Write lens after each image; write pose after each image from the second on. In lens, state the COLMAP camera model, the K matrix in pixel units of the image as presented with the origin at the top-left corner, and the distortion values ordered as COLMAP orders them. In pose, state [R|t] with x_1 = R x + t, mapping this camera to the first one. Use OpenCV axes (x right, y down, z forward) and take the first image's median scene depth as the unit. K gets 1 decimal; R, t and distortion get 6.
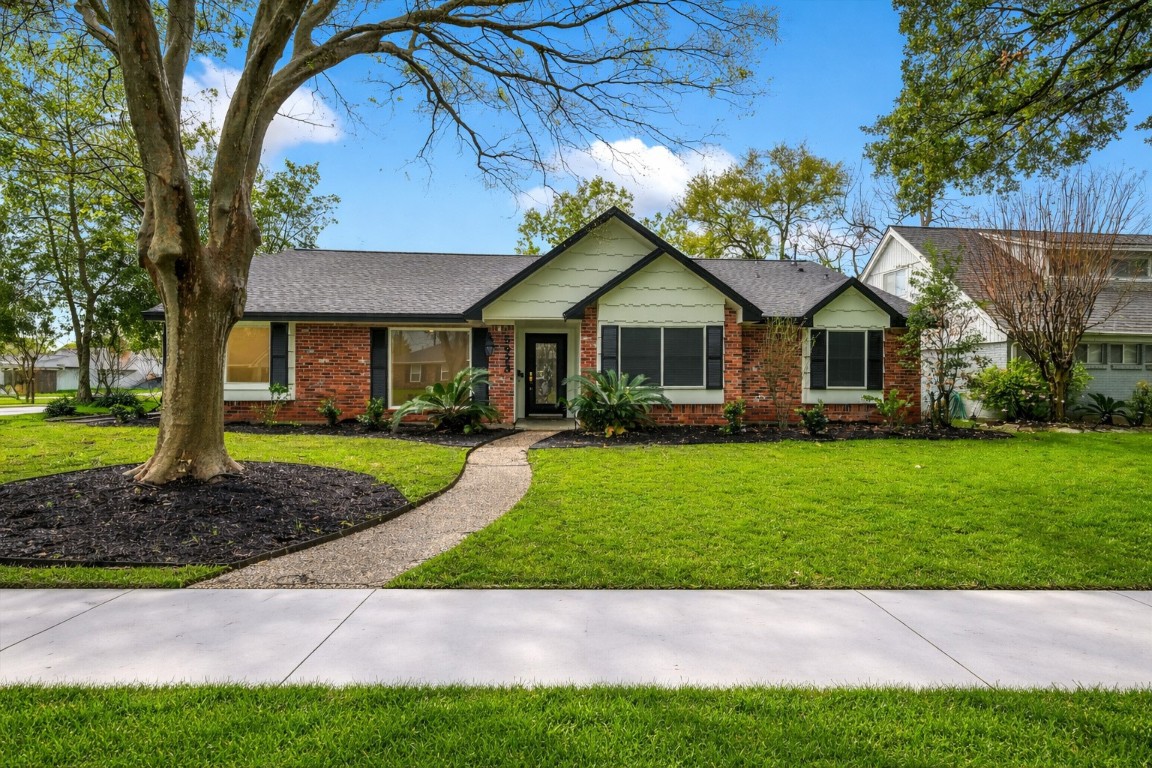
lens RADIAL K [[552.3, 0, 588.5], [0, 552.3, 384.4], [0, 0, 1]] dist [0.000171, -0.003808]
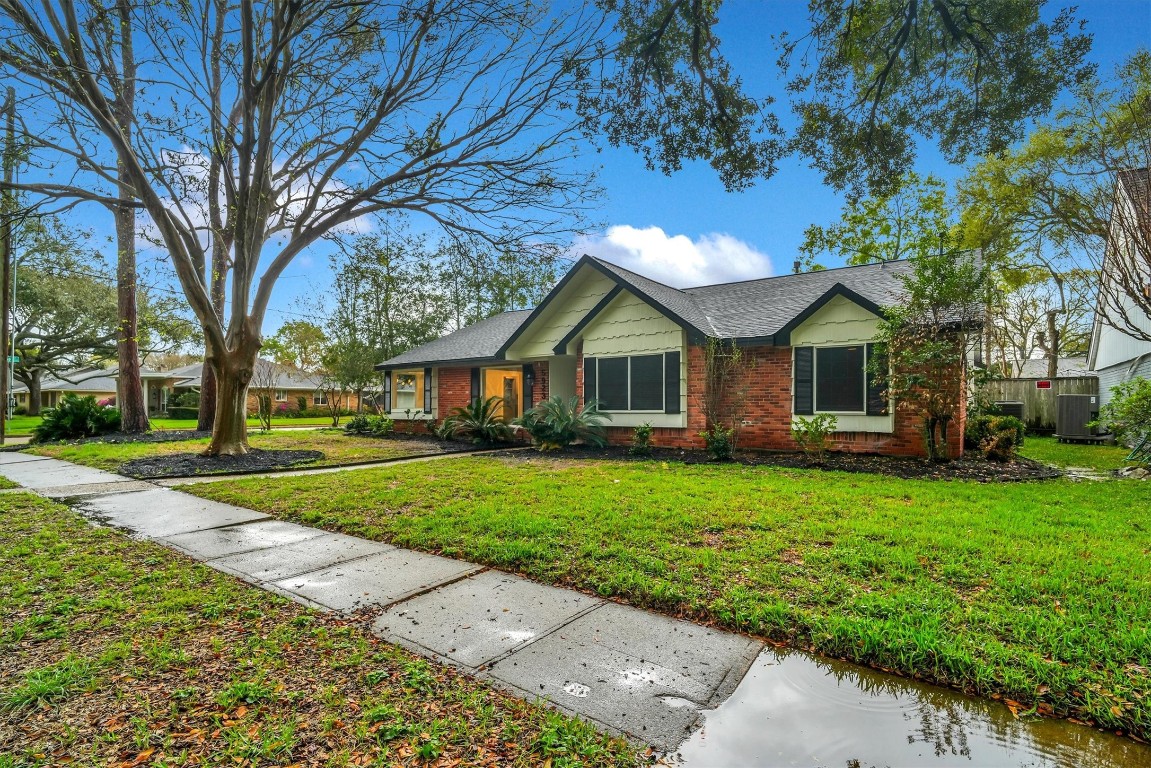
lens RADIAL K [[551.5, 0, 580.3], [0, 551.5, 398.7], [0, 0, 1]] dist [0.002948, -0.000268]
pose [[0.783700, -0.010010, -0.621059, 0.733549], [-0.004013, 0.999768, -0.021178, 0.004256], [0.621127, 0.019090, 0.783477, 0.084025]]
